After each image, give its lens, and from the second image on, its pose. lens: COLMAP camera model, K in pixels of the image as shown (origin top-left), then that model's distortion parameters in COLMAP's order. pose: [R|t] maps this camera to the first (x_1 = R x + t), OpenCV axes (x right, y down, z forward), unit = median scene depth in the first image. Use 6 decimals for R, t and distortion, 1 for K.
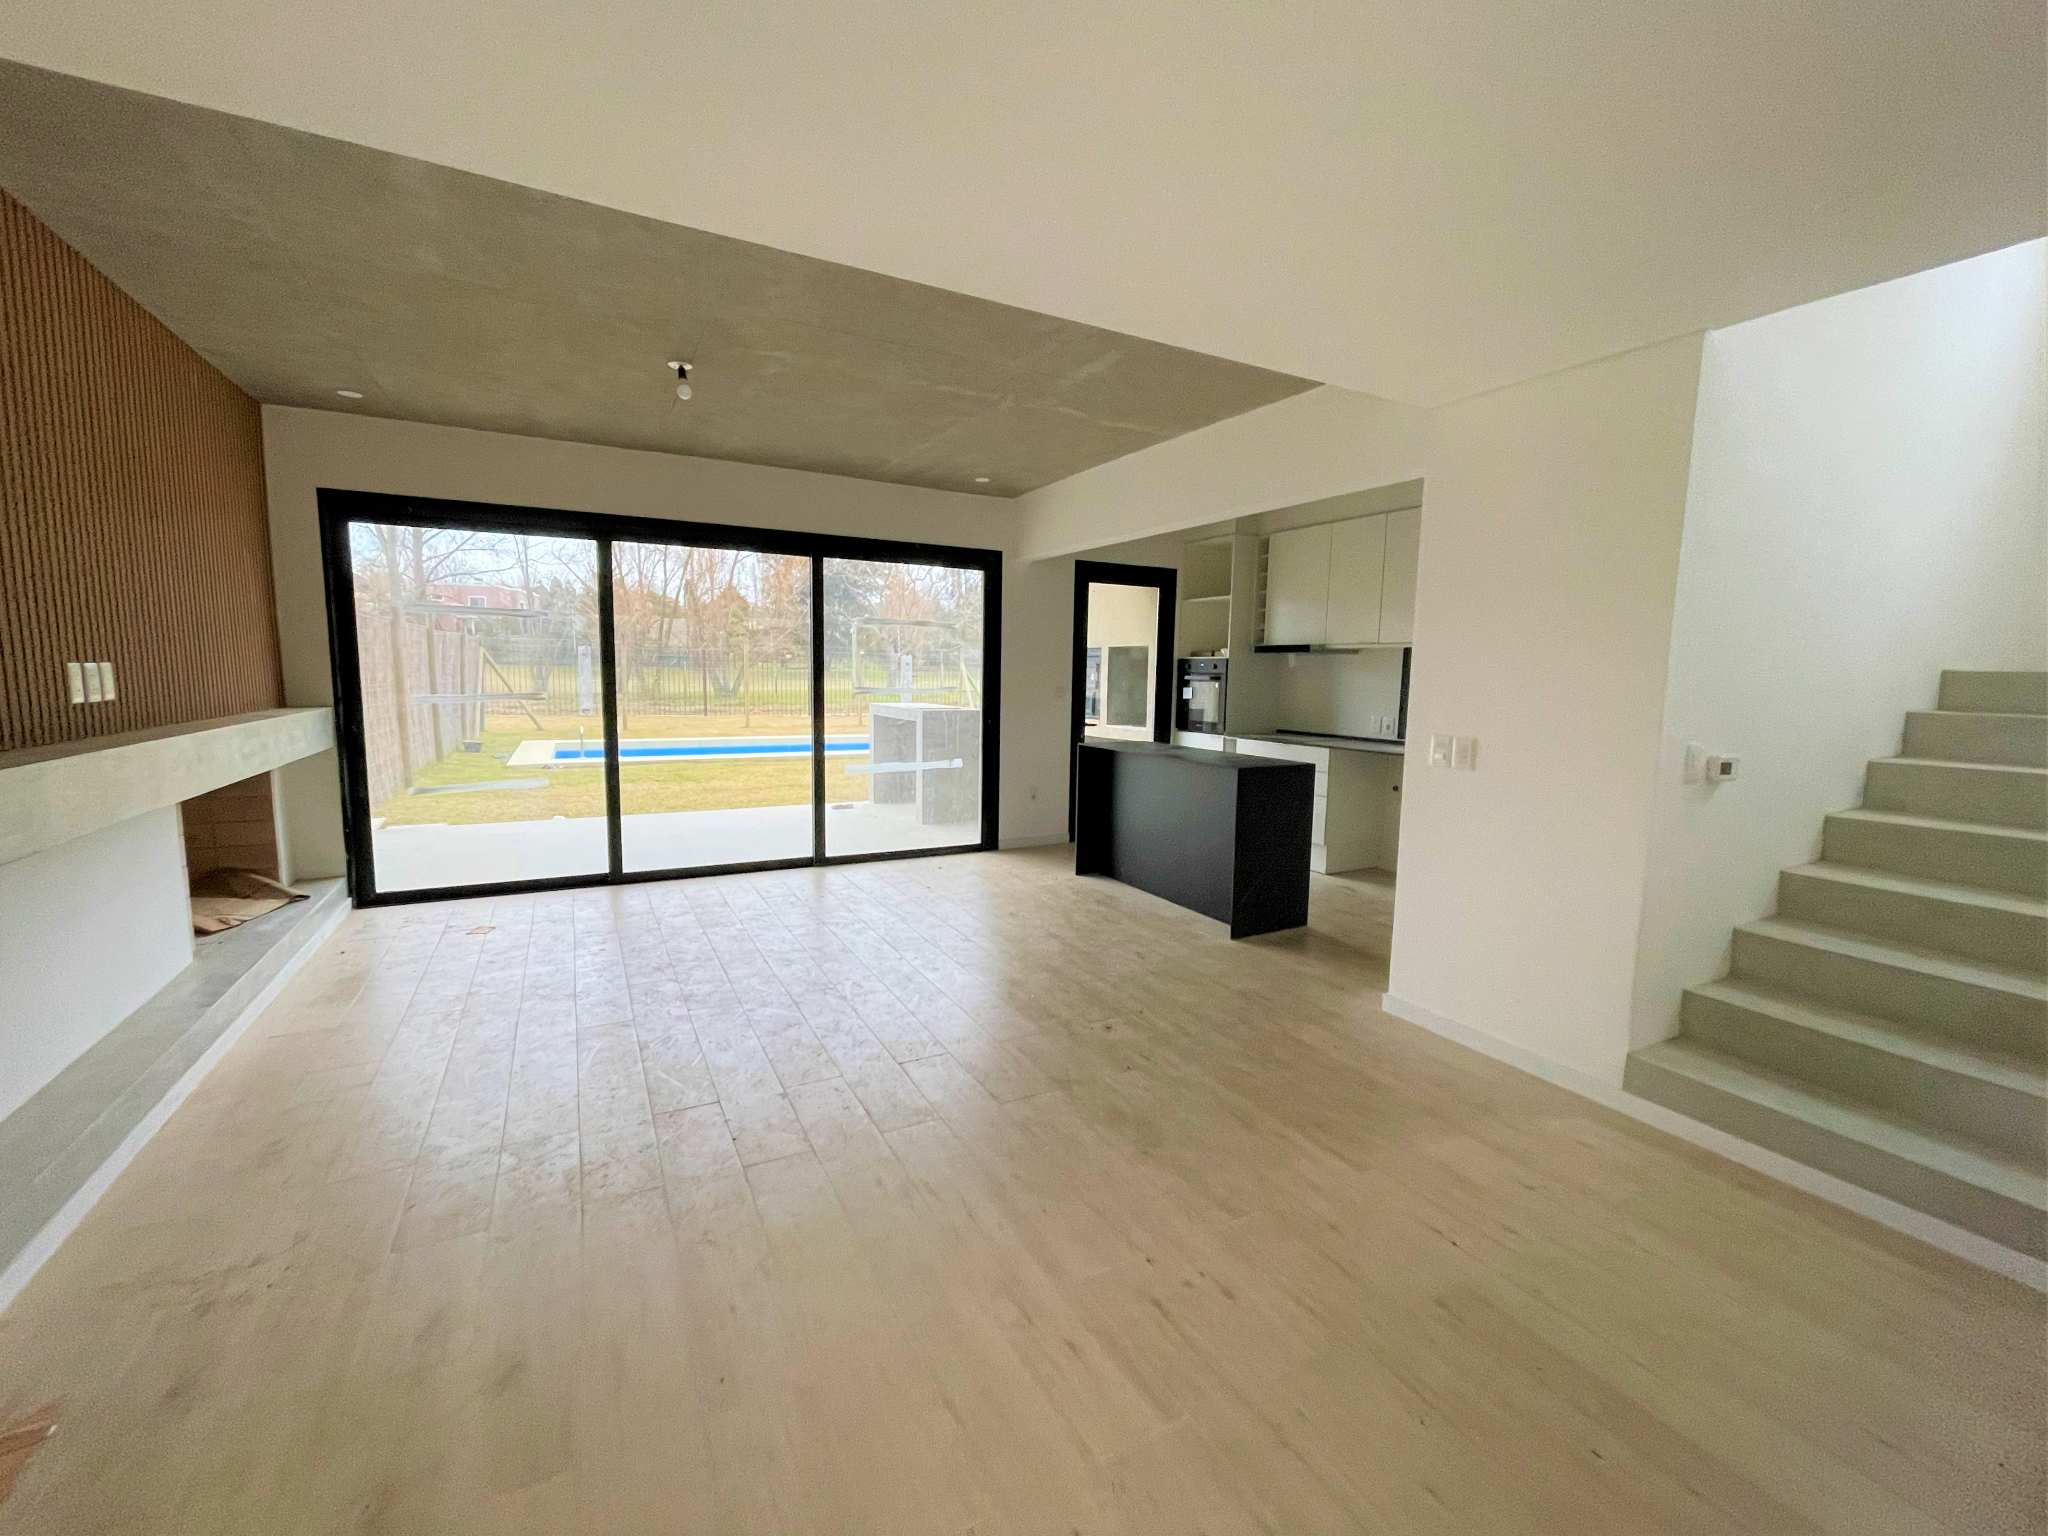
lens RADIAL K [[831.2, 0, 1027.8], [0, 831.2, 754.0], [0, 0, 1]] dist [0.000340, 0.000252]
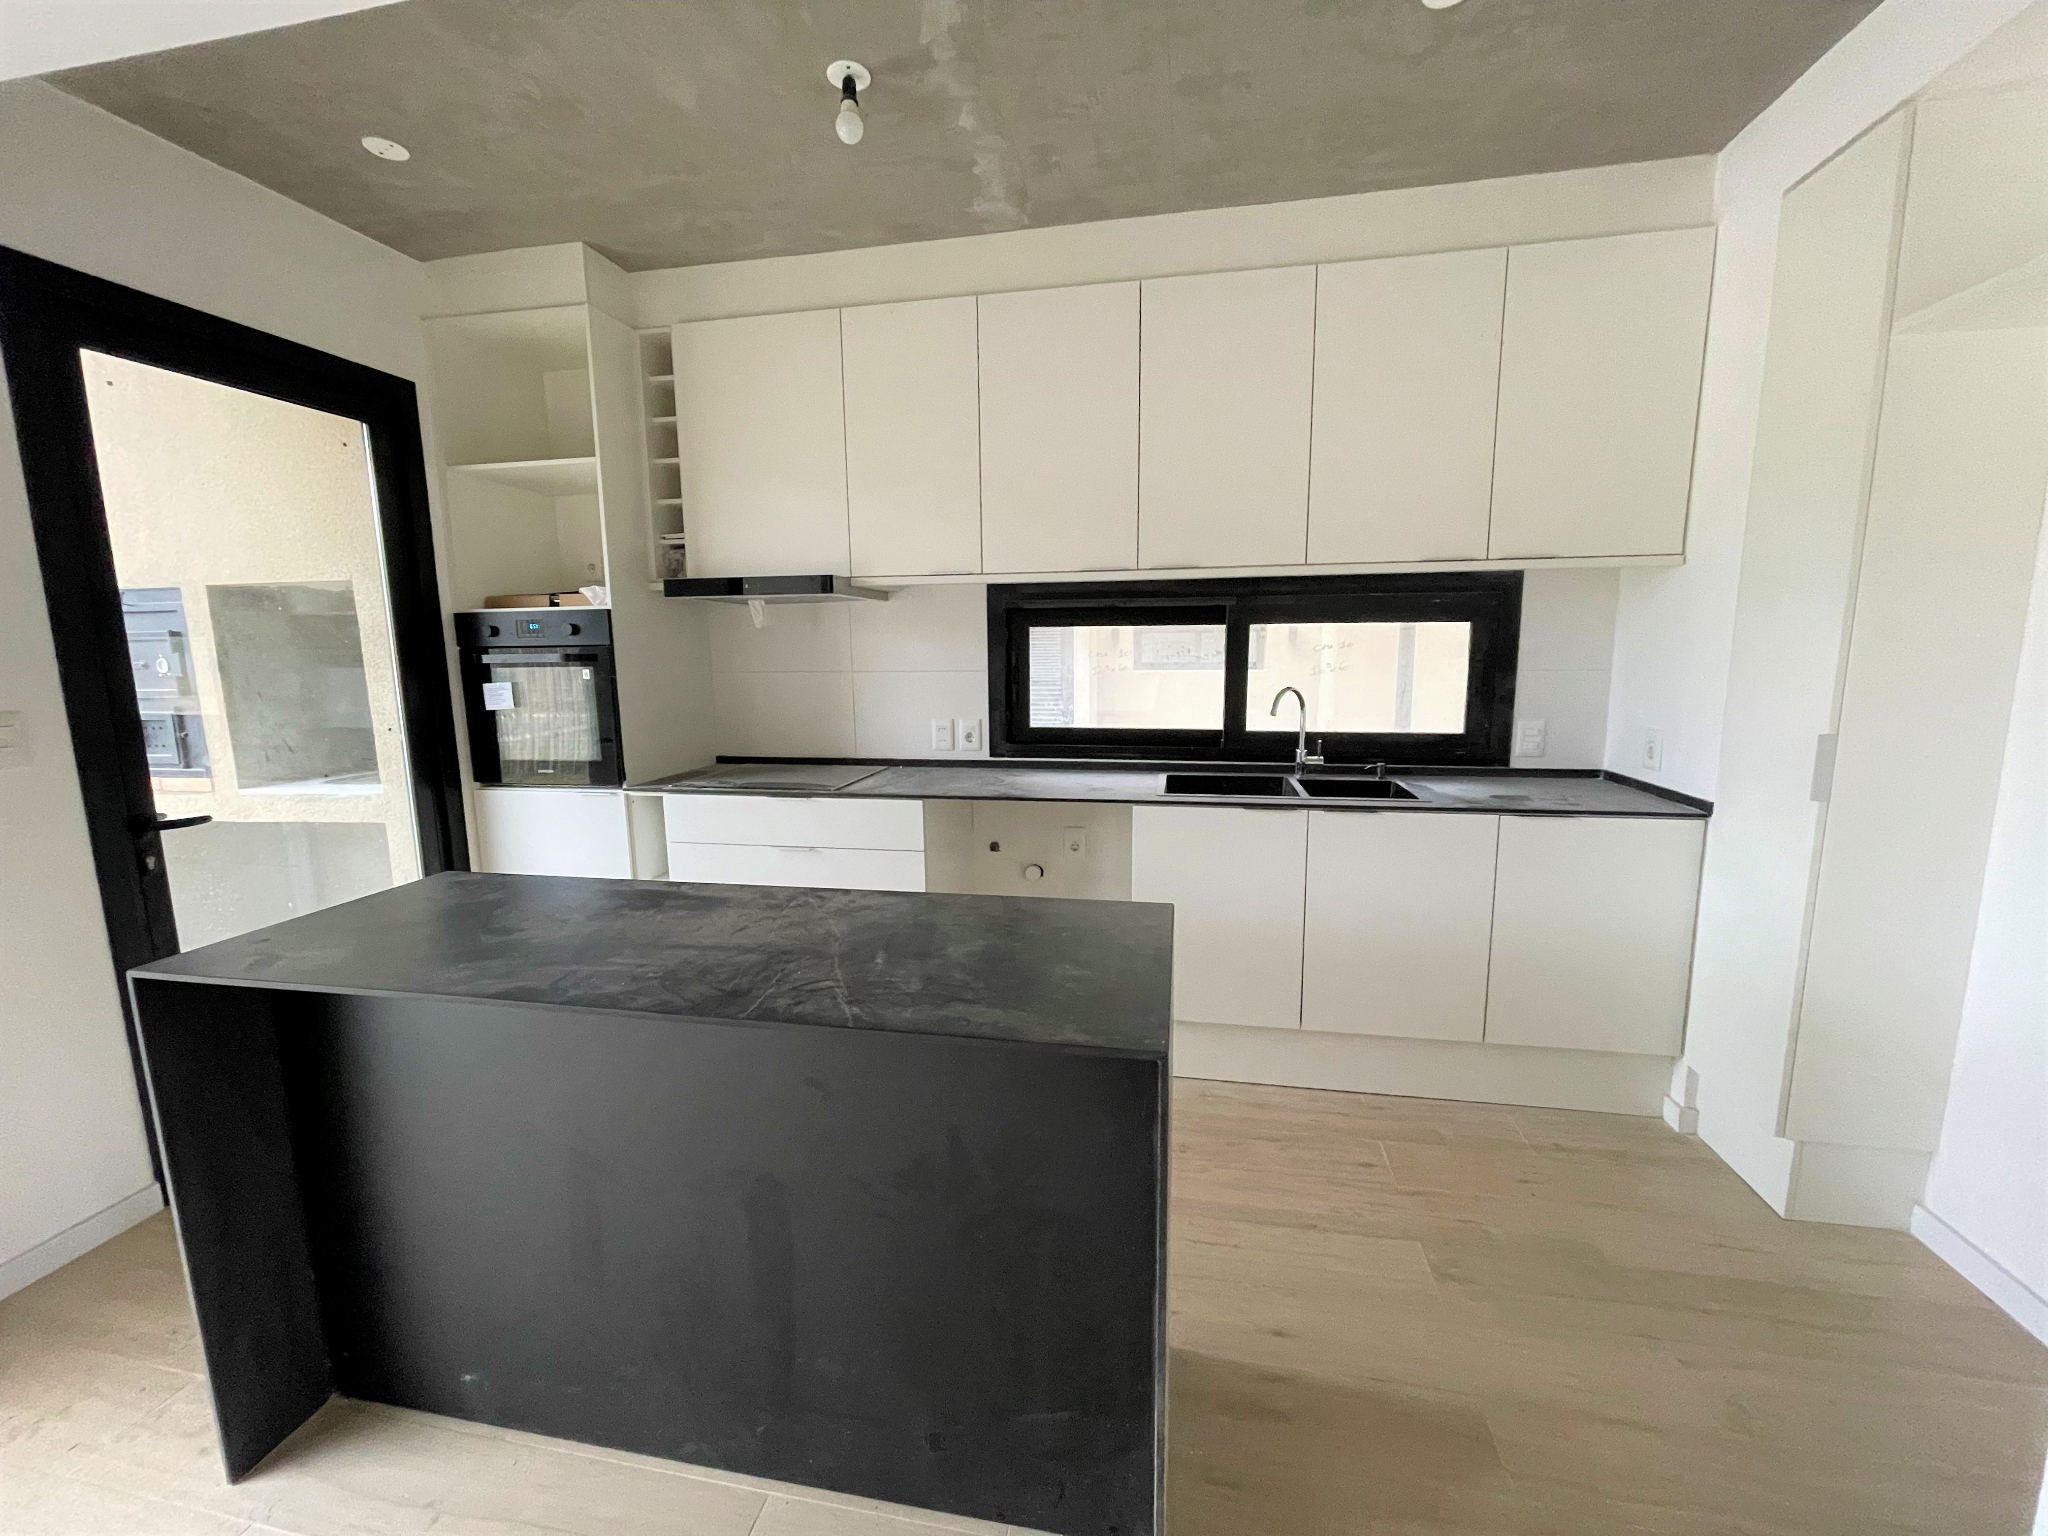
lens RADIAL K [[831.2, 0, 1027.8], [0, 831.2, 754.0], [0, 0, 1]] dist [0.000340, 0.000252]
pose [[0.638740, -0.136830, 0.757158, 0.043695], [0.099198, 0.990492, 0.095314, -0.058284], [-0.763001, 0.014228, 0.646241, 0.532537]]
